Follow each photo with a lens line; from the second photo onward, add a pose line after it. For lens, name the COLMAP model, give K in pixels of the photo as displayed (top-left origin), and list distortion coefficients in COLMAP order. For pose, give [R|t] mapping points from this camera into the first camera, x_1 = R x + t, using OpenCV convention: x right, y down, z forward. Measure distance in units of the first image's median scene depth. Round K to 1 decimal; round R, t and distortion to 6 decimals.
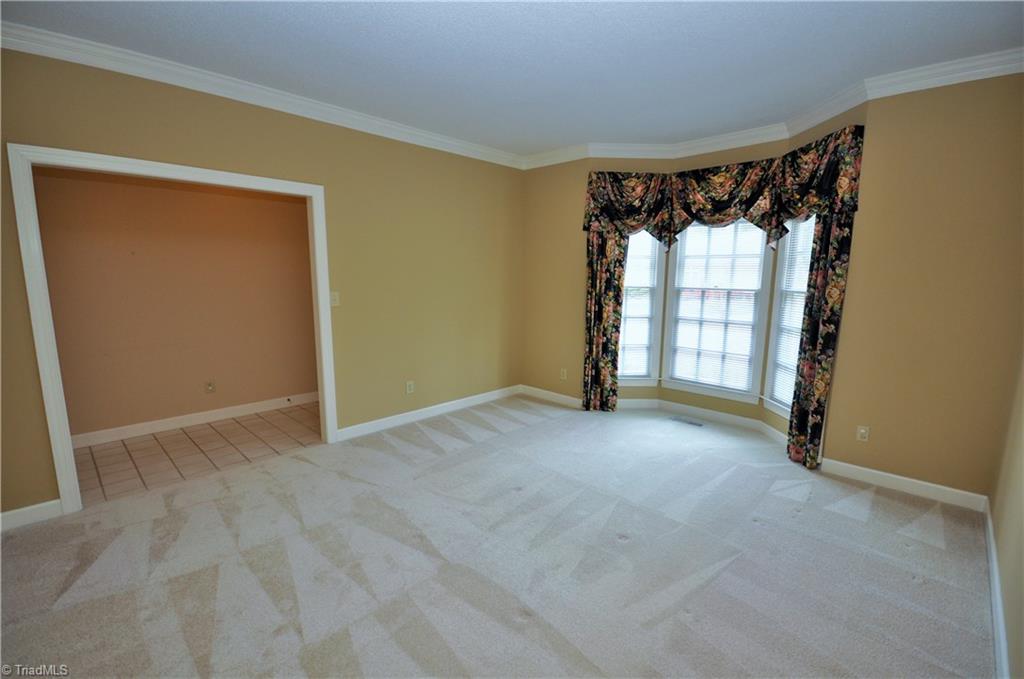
lens RADIAL K [[452.1, 0, 510.4], [0, 452.1, 346.7], [0, 0, 1]] dist [0.002862, 0.000125]
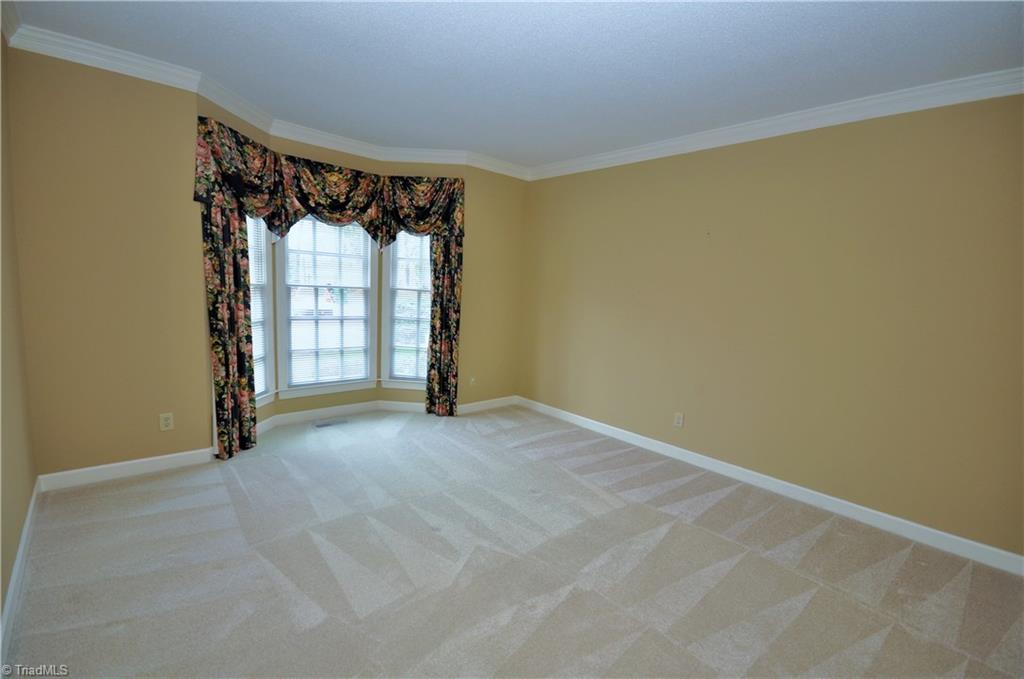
lens RADIAL K [[452.1, 0, 510.4], [0, 452.1, 346.7], [0, 0, 1]] dist [0.002862, 0.000125]
pose [[0.072545, -0.142544, 0.987126, -0.514917], [0.111156, 0.984724, 0.134028, -0.083963], [-0.991152, 0.100002, 0.087282, 0.514107]]
